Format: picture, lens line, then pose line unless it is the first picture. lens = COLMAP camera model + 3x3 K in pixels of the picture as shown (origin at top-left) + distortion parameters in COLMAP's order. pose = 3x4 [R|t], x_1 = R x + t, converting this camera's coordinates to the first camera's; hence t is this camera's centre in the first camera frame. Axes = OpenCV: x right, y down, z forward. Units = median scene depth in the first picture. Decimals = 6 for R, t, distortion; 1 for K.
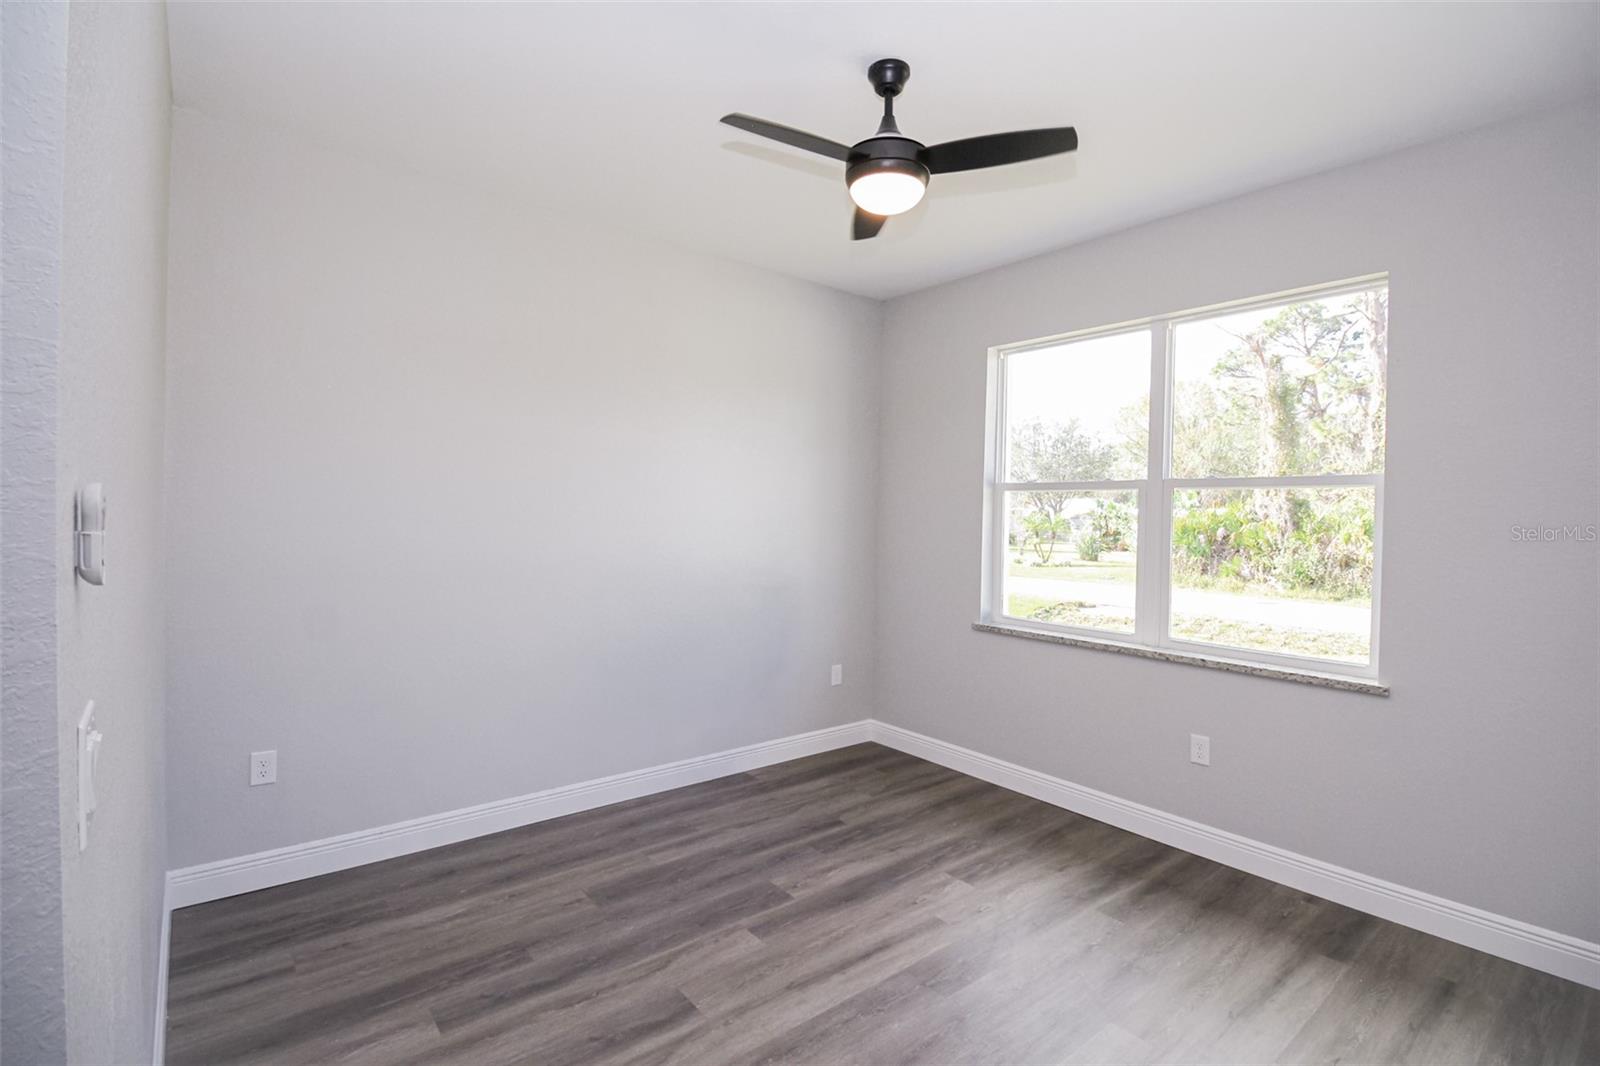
lens RADIAL K [[743.6, 0, 819.7], [0, 743.6, 530.6], [0, 0, 1]] dist [0.002623, -0.014743]
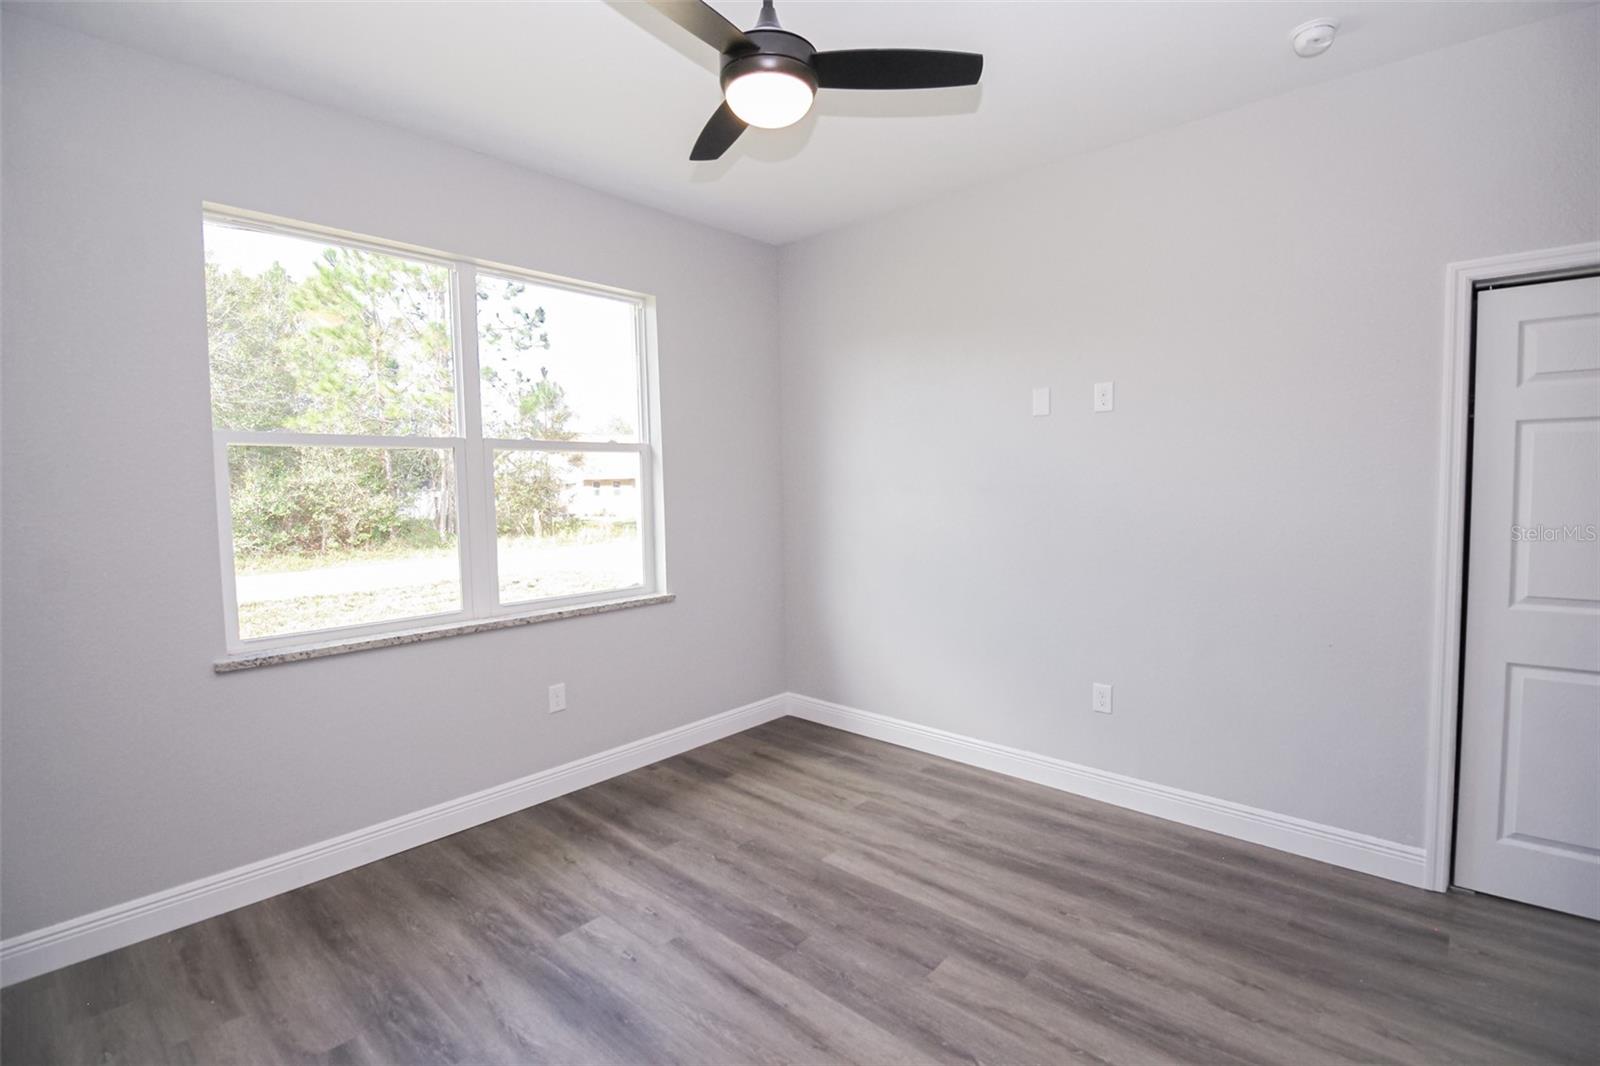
lens RADIAL K [[743.6, 0, 819.7], [0, 743.6, 530.6], [0, 0, 1]] dist [0.002623, -0.014743]
pose [[-0.149374, -0.082126, 0.985364, -0.590612], [0.033167, 0.995568, 0.088004, -0.024543], [-0.988224, 0.045827, -0.145989, 0.801333]]
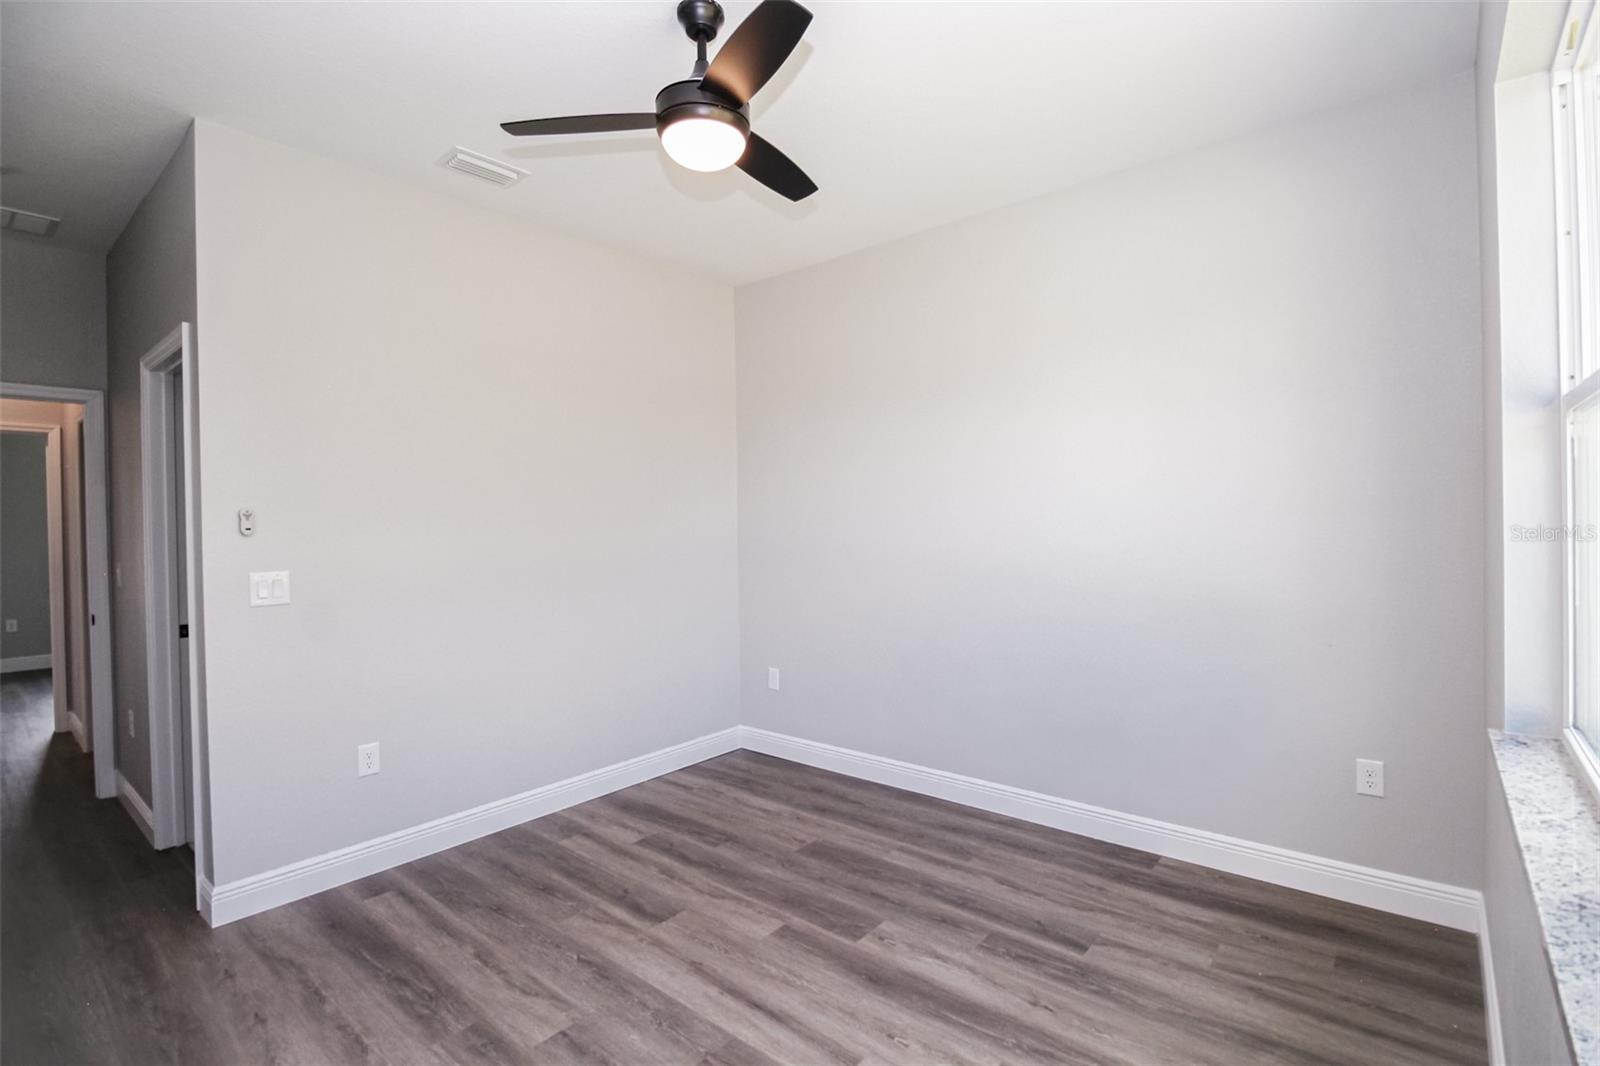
lens RADIAL K [[743.6, 0, 819.7], [0, 743.6, 530.6], [0, 0, 1]] dist [0.002623, -0.014743]
pose [[0.185998, -0.009003, -0.982509, 0.736038], [-0.000326, 0.999957, -0.009225, 0.017543], [0.982550, 0.002036, 0.185987, 0.713808]]
